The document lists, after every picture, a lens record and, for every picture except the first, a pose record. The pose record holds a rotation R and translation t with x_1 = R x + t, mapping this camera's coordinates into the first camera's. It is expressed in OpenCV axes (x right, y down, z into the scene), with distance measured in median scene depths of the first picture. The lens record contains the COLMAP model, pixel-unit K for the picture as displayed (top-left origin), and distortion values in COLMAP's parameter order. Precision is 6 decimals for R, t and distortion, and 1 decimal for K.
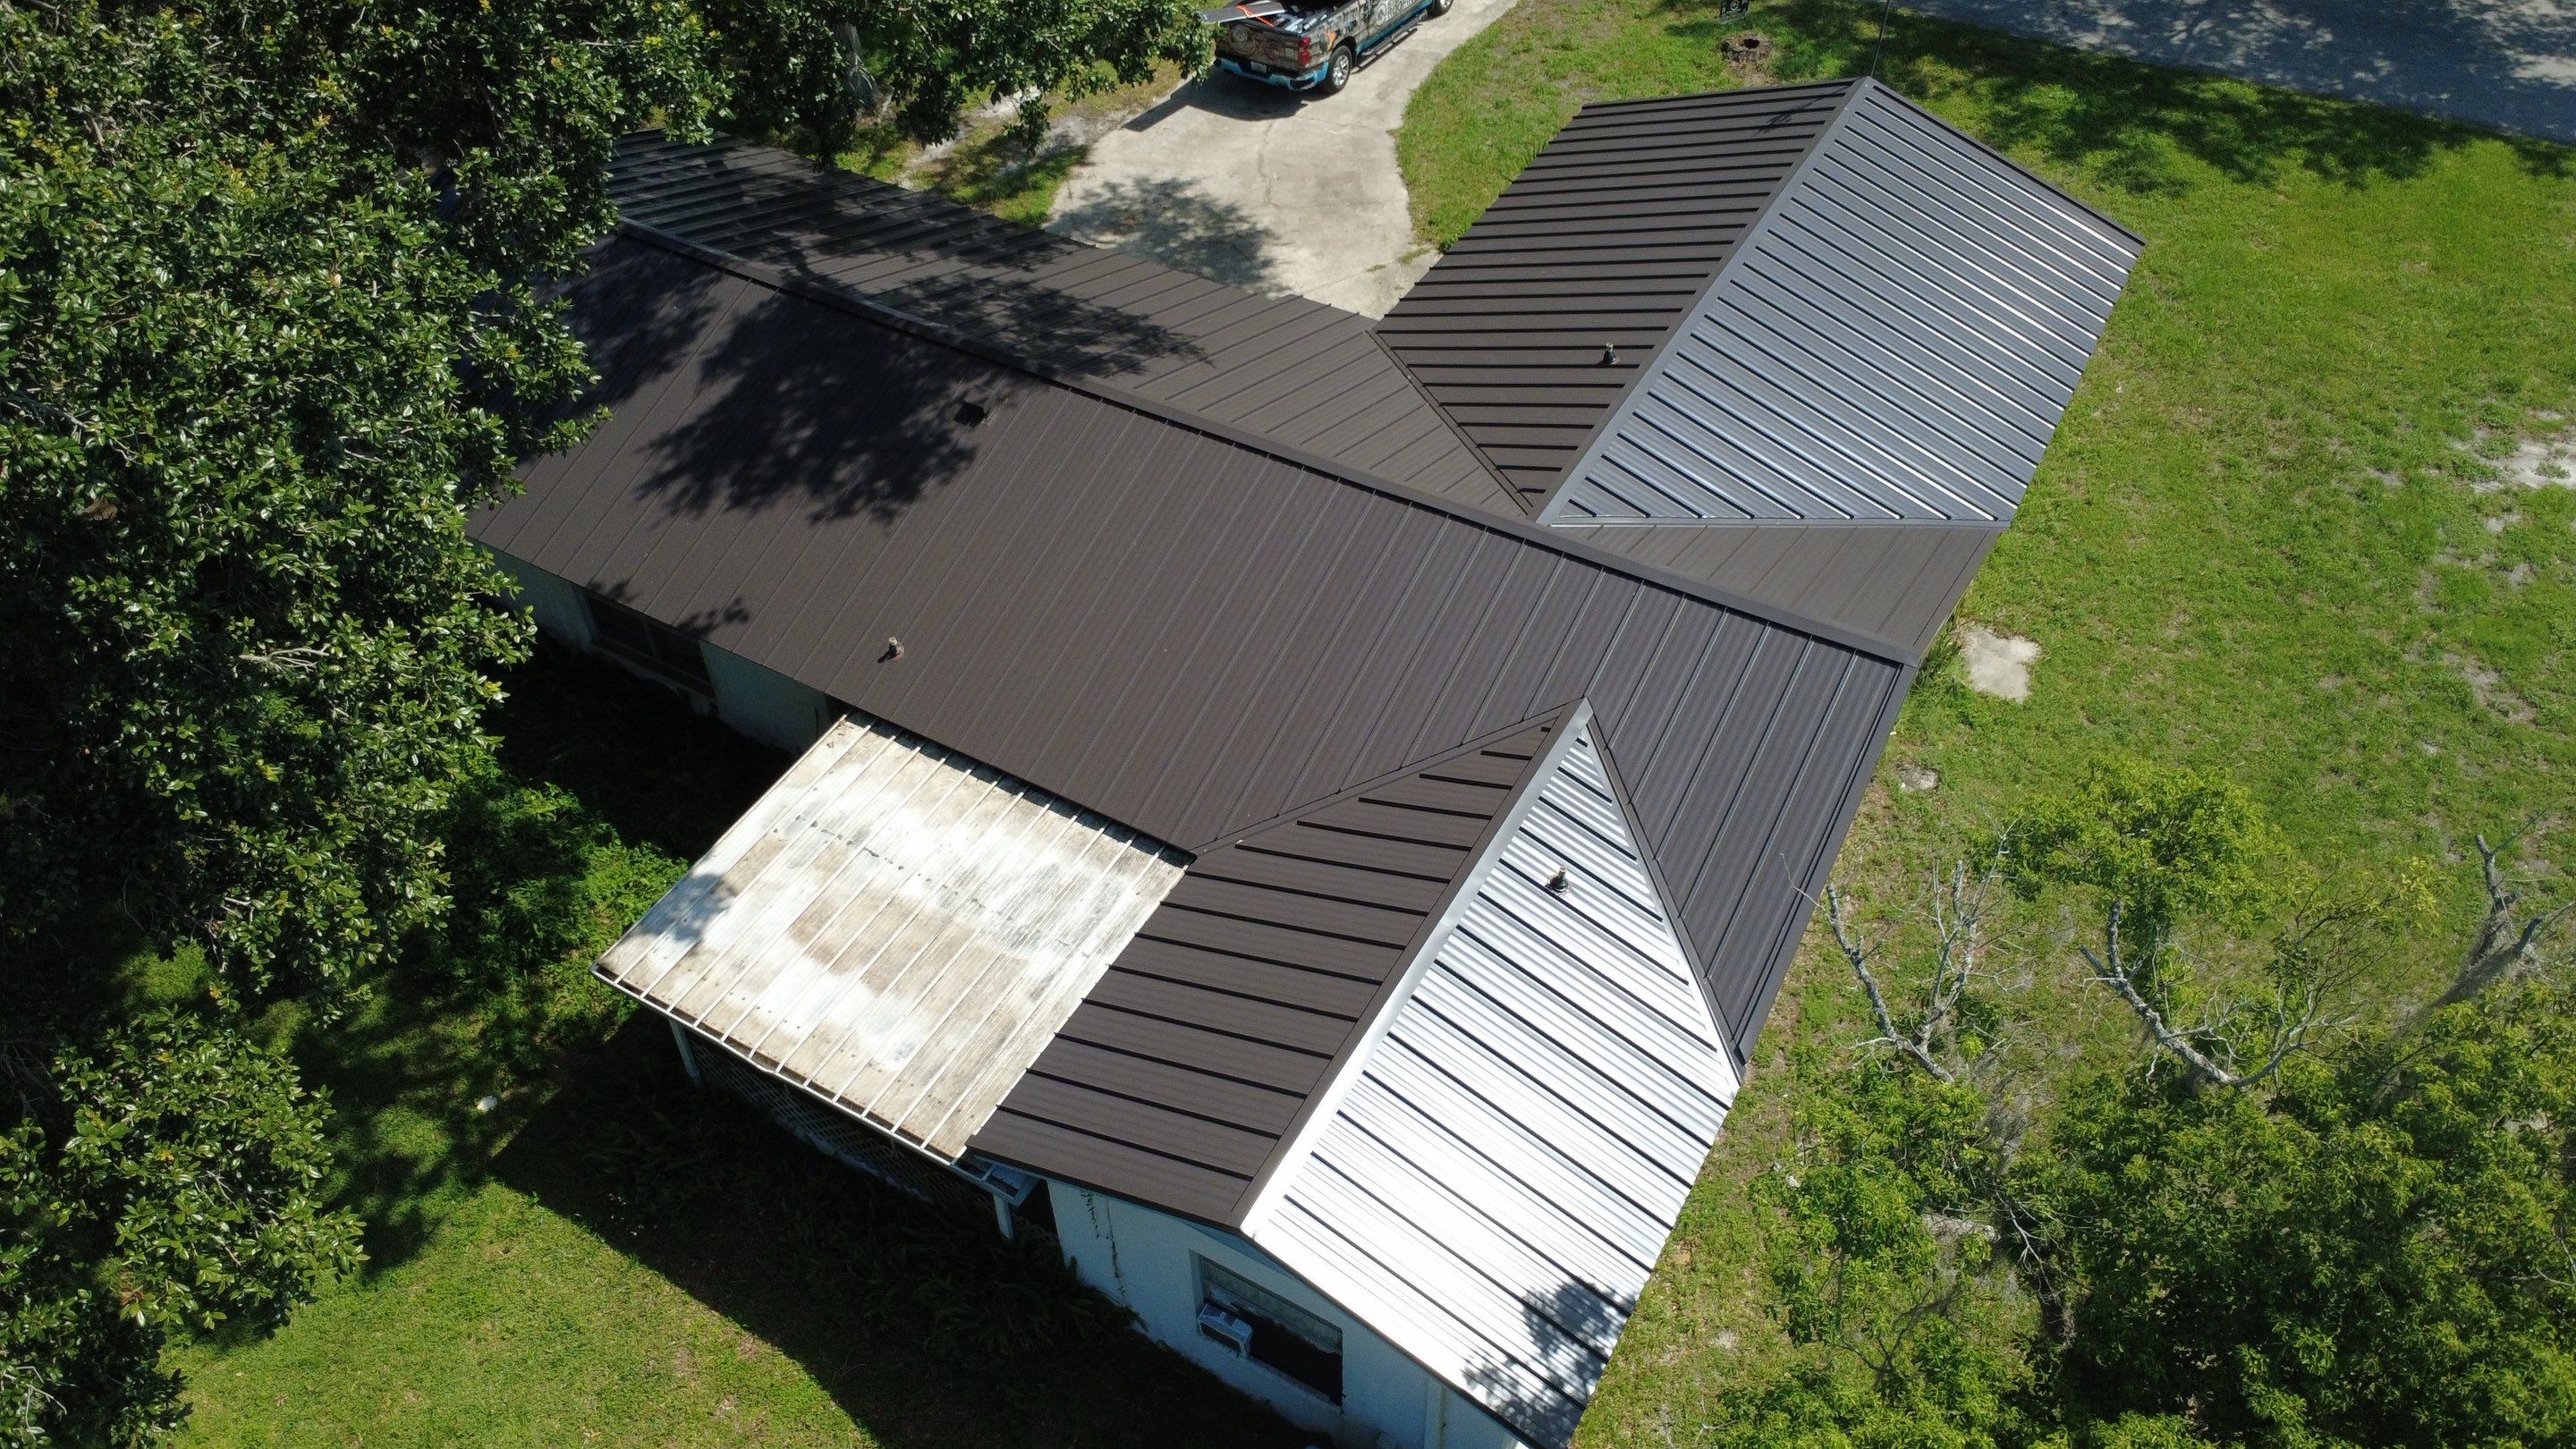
lens RADIAL K [[1874.1, 0, 1280.8], [0, 1874.1, 721.3], [0, 0, 1]] dist [-0.003719, 0.006406]
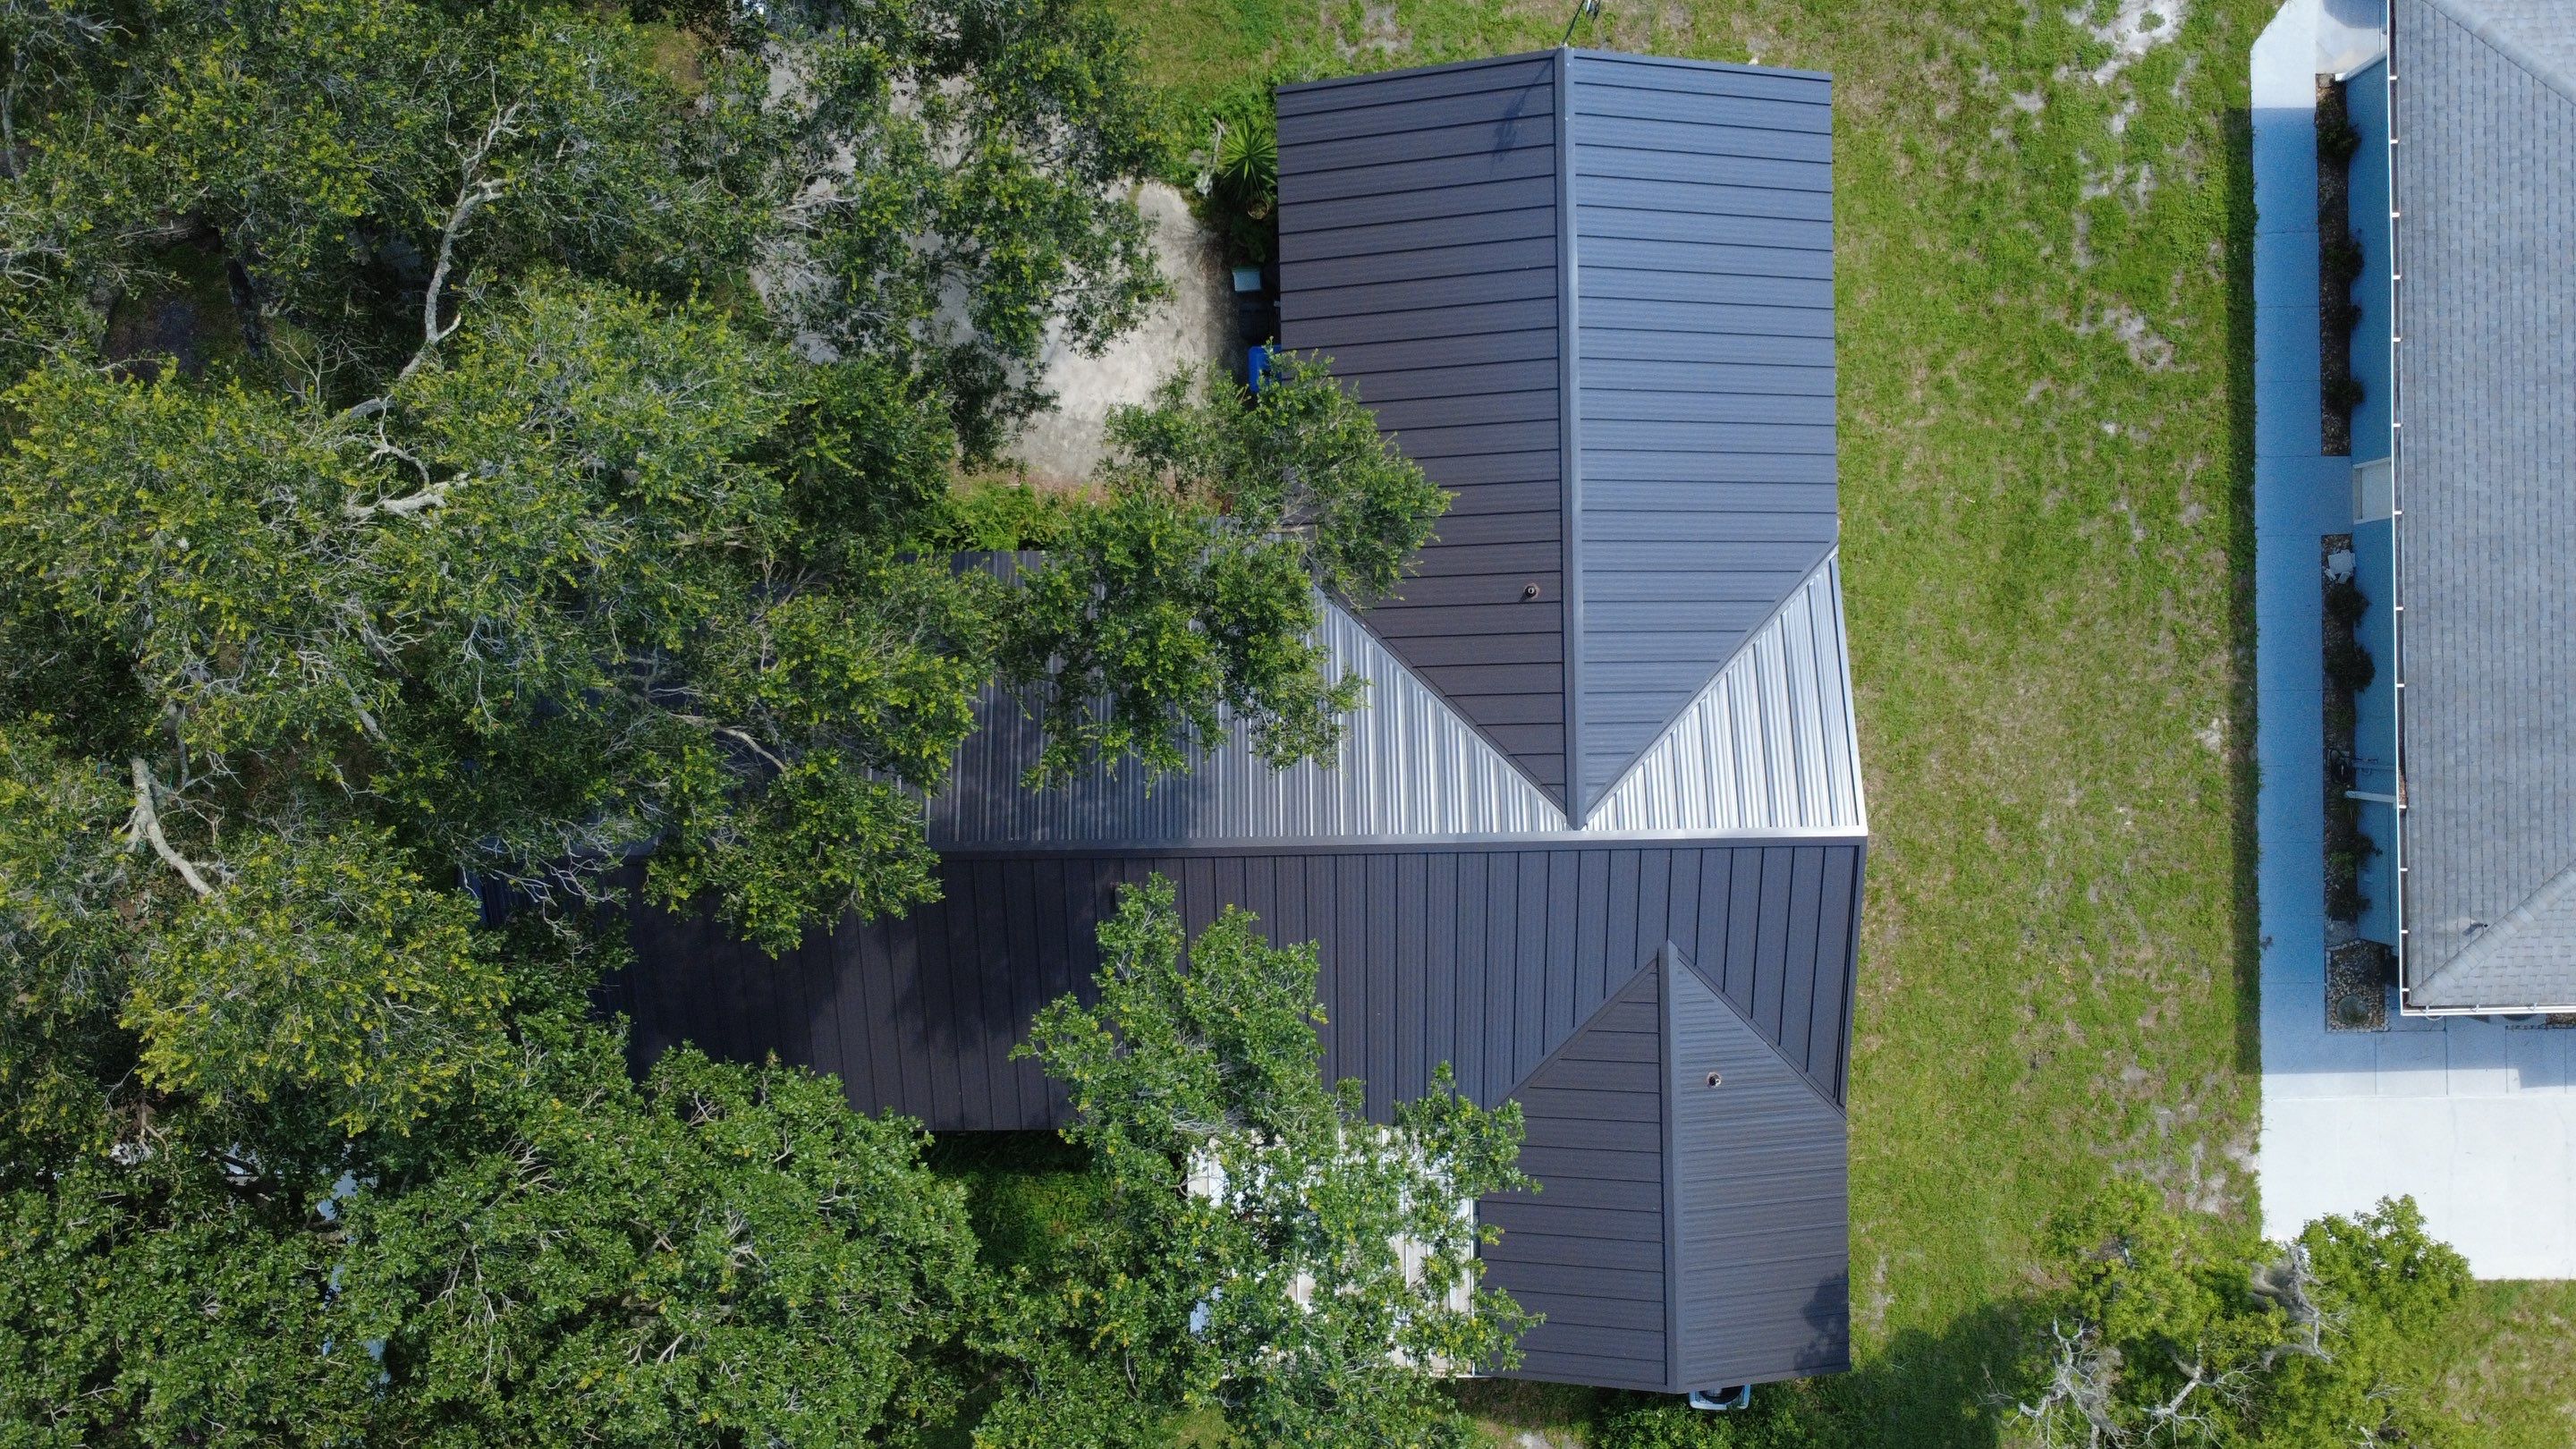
lens RADIAL K [[1874.1, 0, 1282.7], [0, 1874.1, 735.6], [0, 0, 1]] dist [-0.003719, 0.006406]
pose [[0.856366, -0.516230, 0.012004, -0.021133], [0.360740, 0.614735, 0.701404, -0.853213], [-0.369465, -0.596328, 0.712663, 0.109962]]
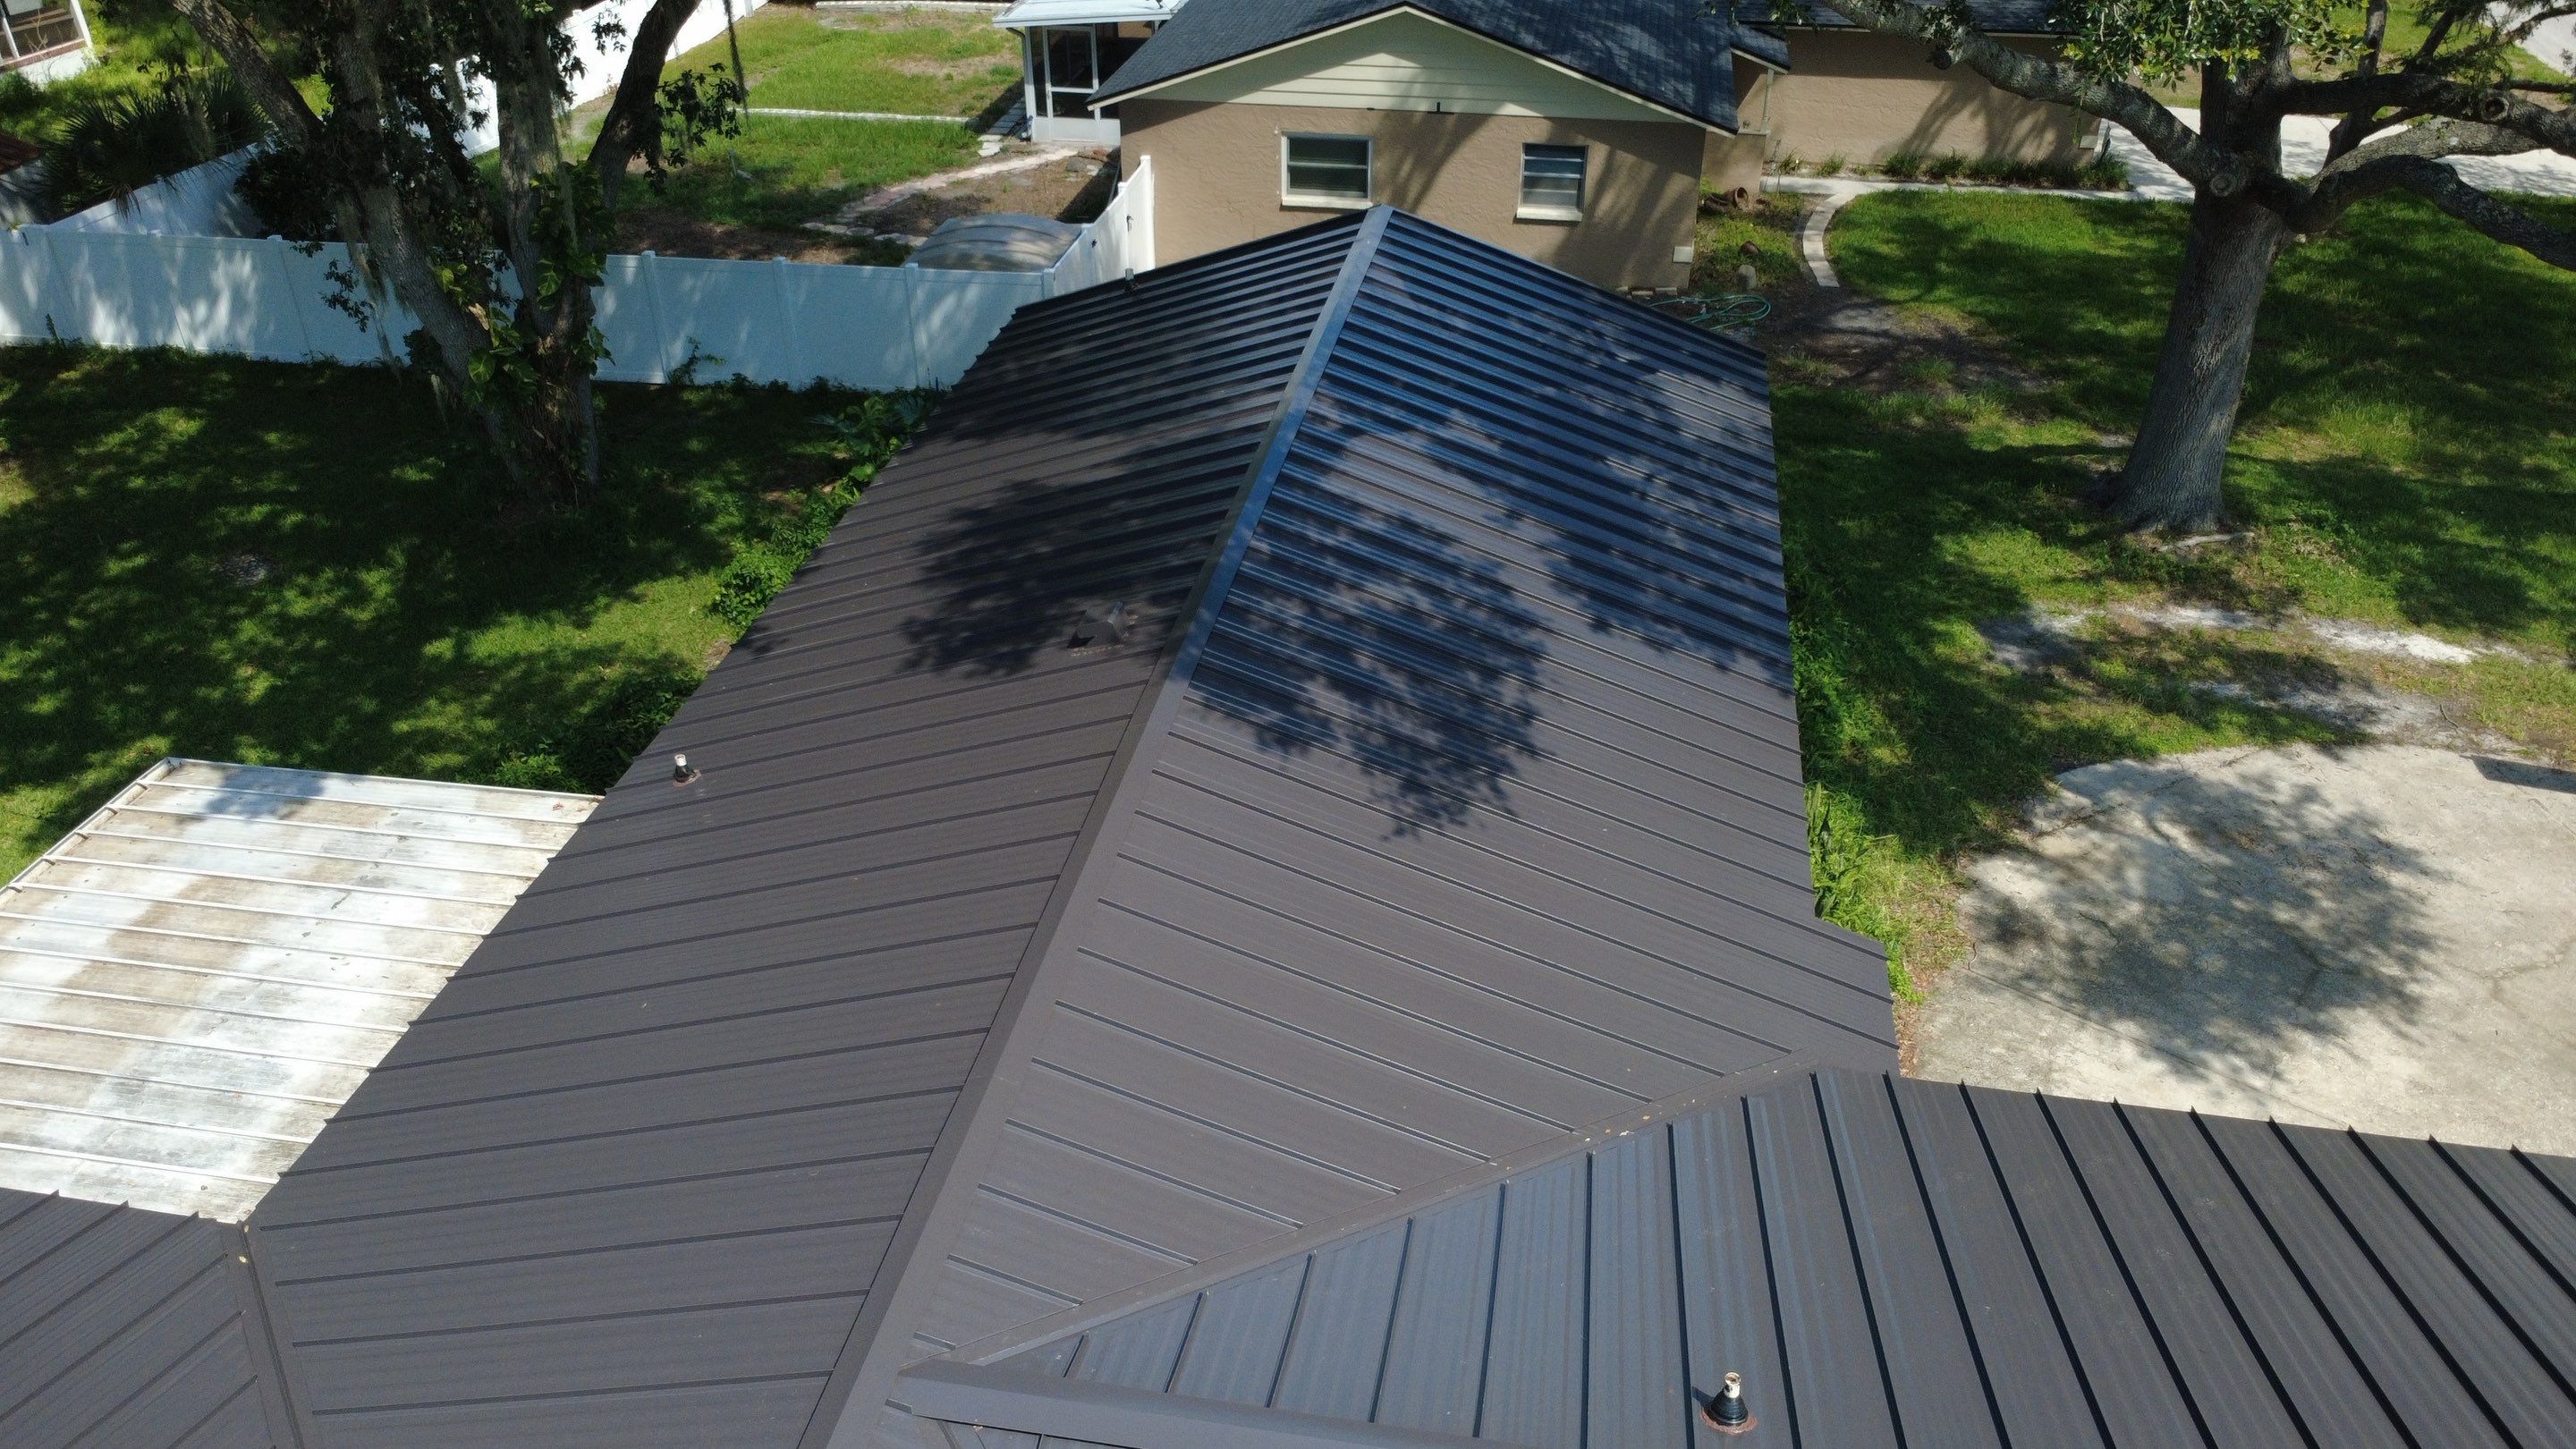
lens RADIAL K [[1874.1, 0, 1284.4], [0, 1874.1, 722.6], [0, 0, 1]] dist [-0.003719, 0.006406]
pose [[0.337391, 0.522414, -0.783103, 0.293615], [-0.671148, 0.716816, 0.189036, -0.244456], [0.660097, 0.461799, 0.592465, 0.544988]]
